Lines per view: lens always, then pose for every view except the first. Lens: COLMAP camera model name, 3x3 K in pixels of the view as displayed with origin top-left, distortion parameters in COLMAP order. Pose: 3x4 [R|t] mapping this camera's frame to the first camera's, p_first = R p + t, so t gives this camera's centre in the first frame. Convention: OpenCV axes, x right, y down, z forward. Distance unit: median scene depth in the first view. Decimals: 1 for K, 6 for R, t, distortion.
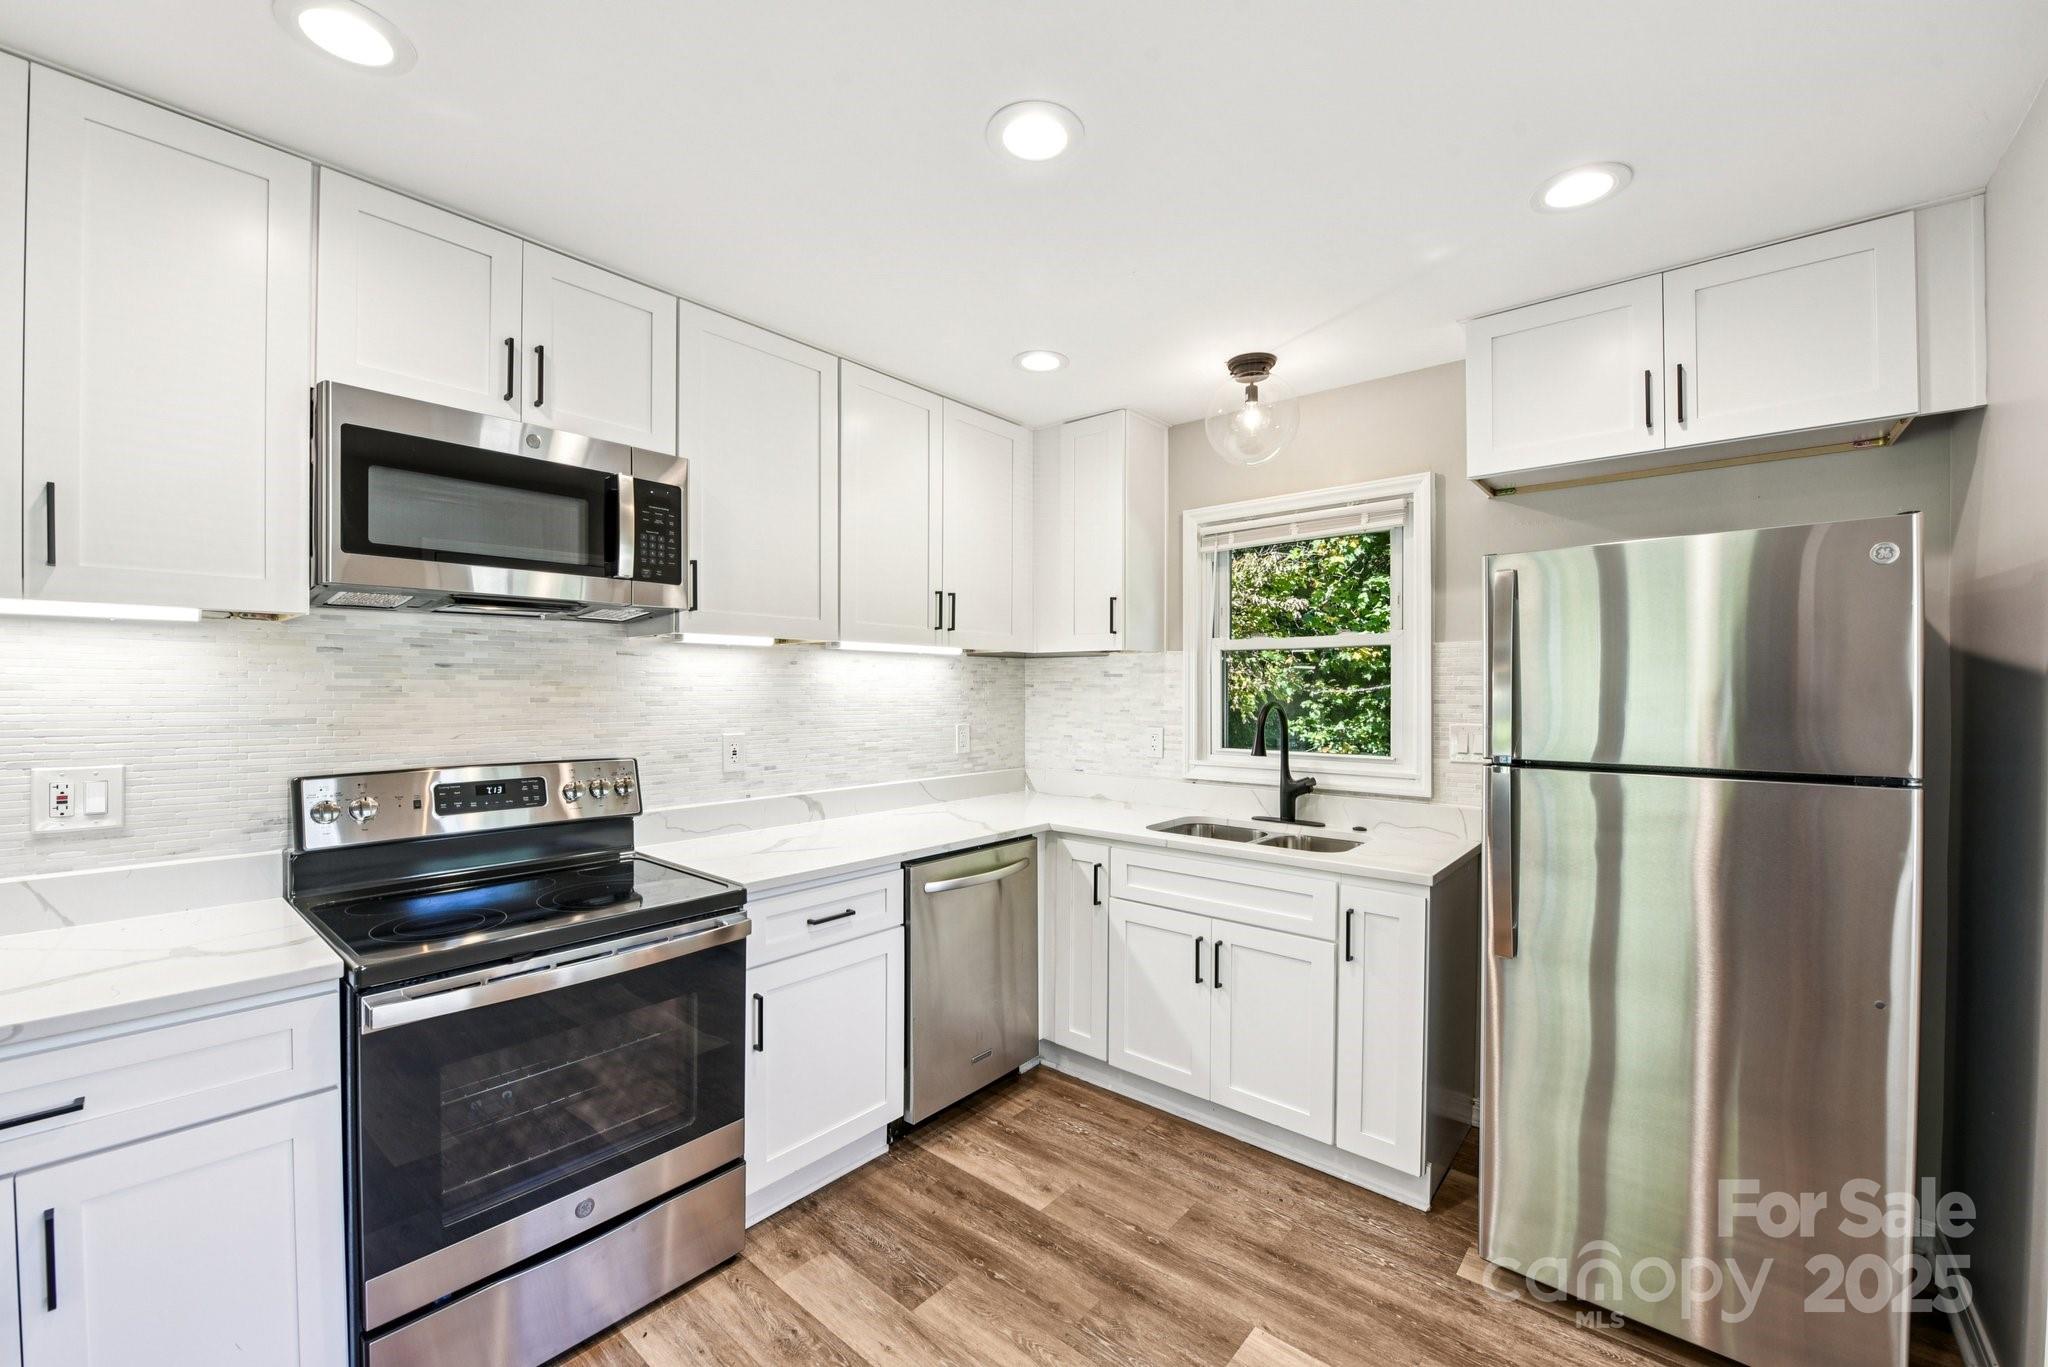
lens RADIAL K [[820.2, 0, 1023.8], [0, 820.2, 689.2], [0, 0, 1]] dist [-0.015829, -0.002383]
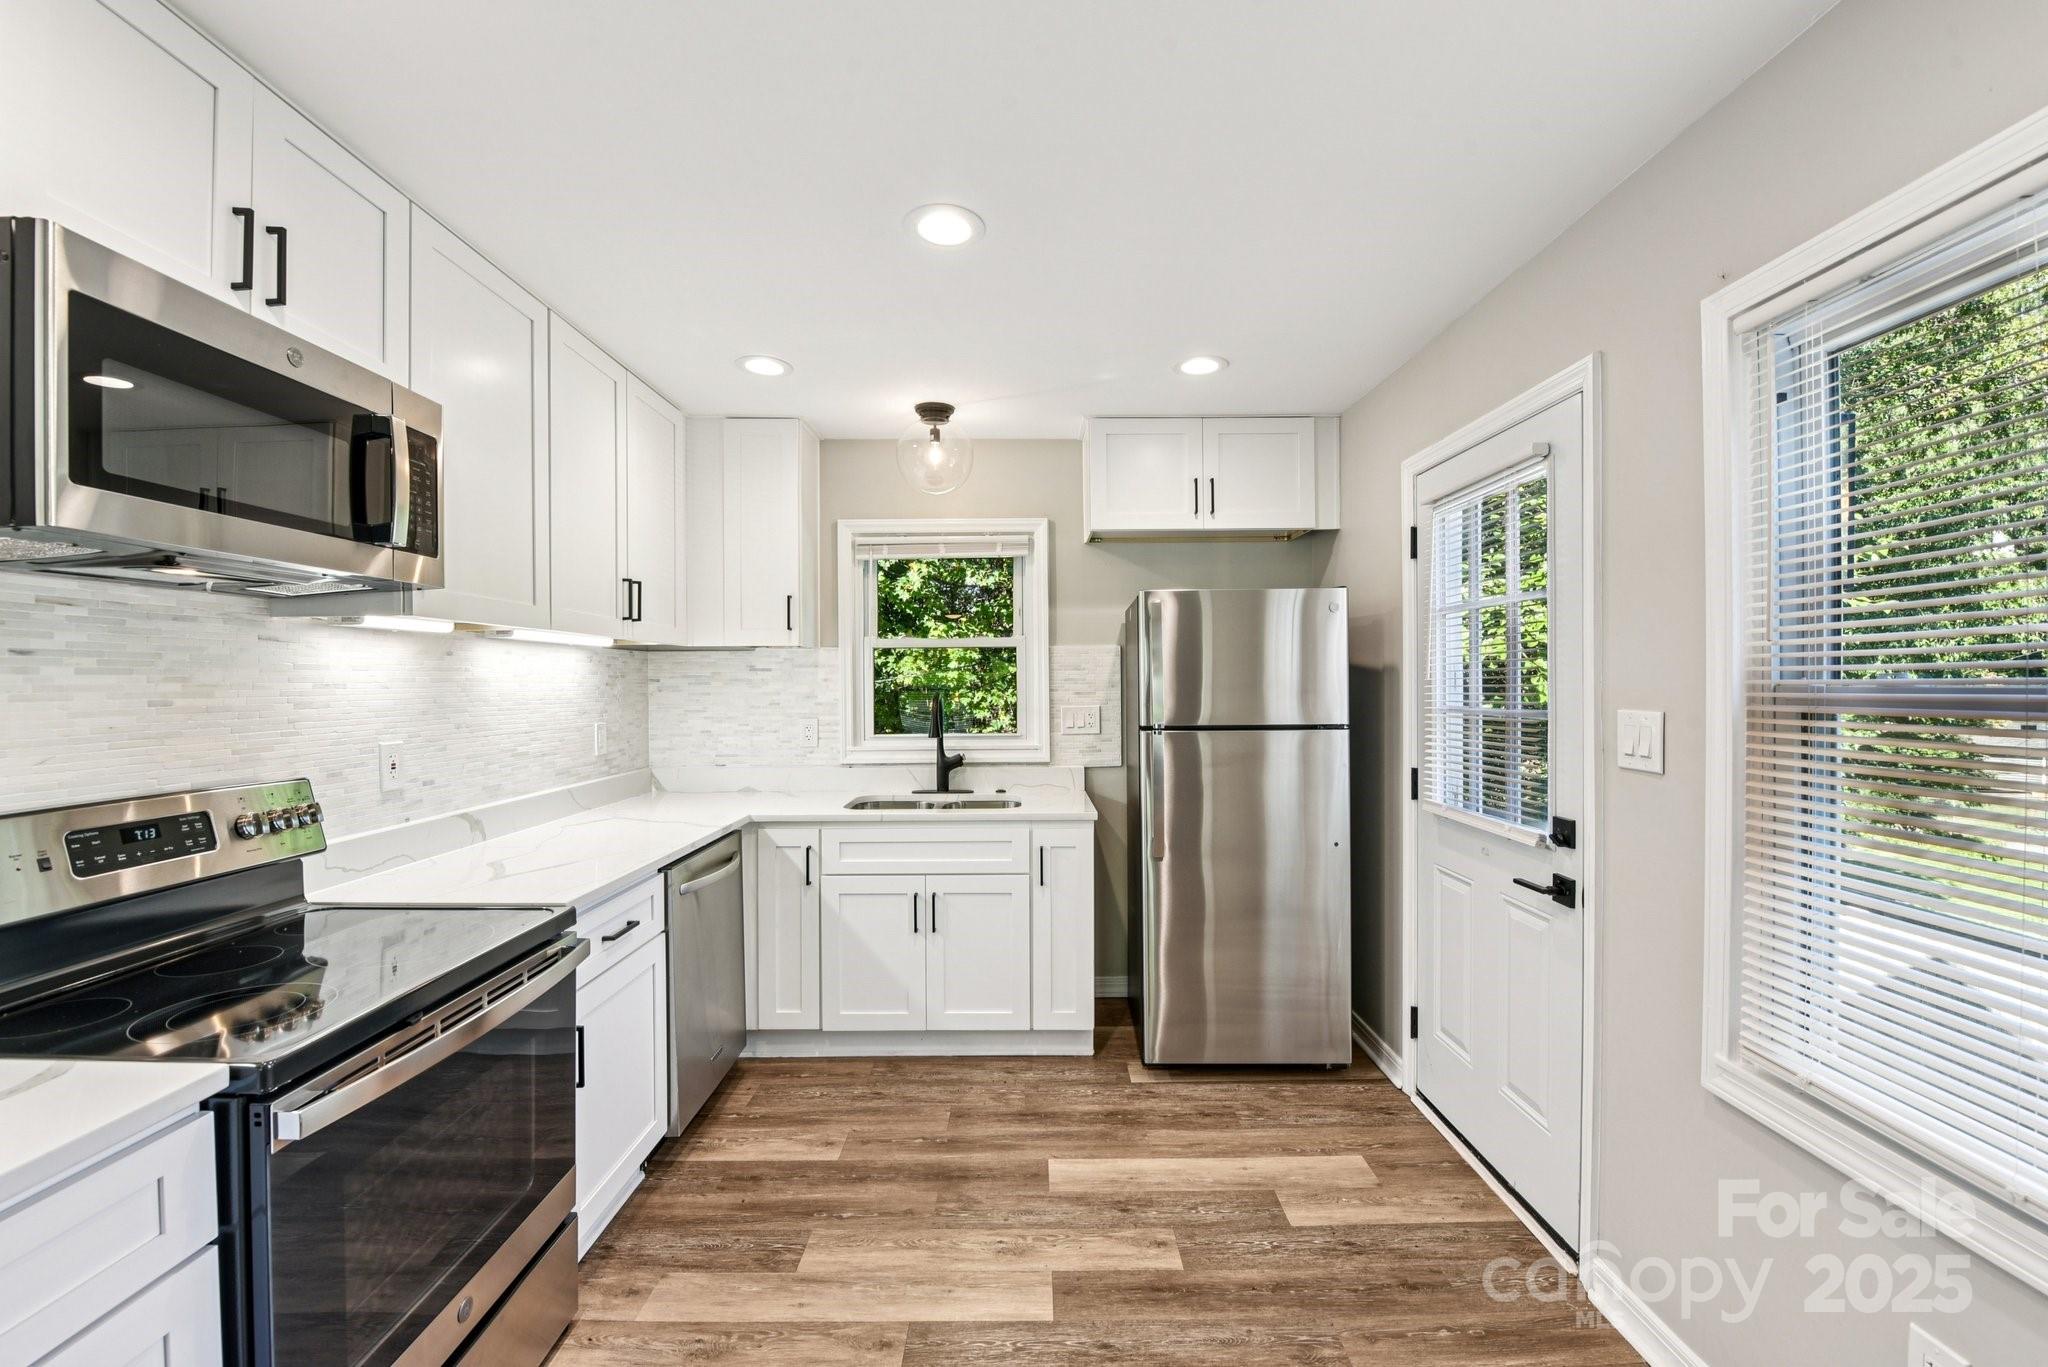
lens RADIAL K [[820.2, 0, 1048.0], [0, 820.2, 679.6], [0, 0, 1]] dist [-0.015829, -0.002383]
pose [[0.754470, -0.005076, 0.656315, -0.426805], [0.008236, 0.999965, -0.001735, 0.000295], [-0.656282, 0.006715, 0.754485, -0.012259]]
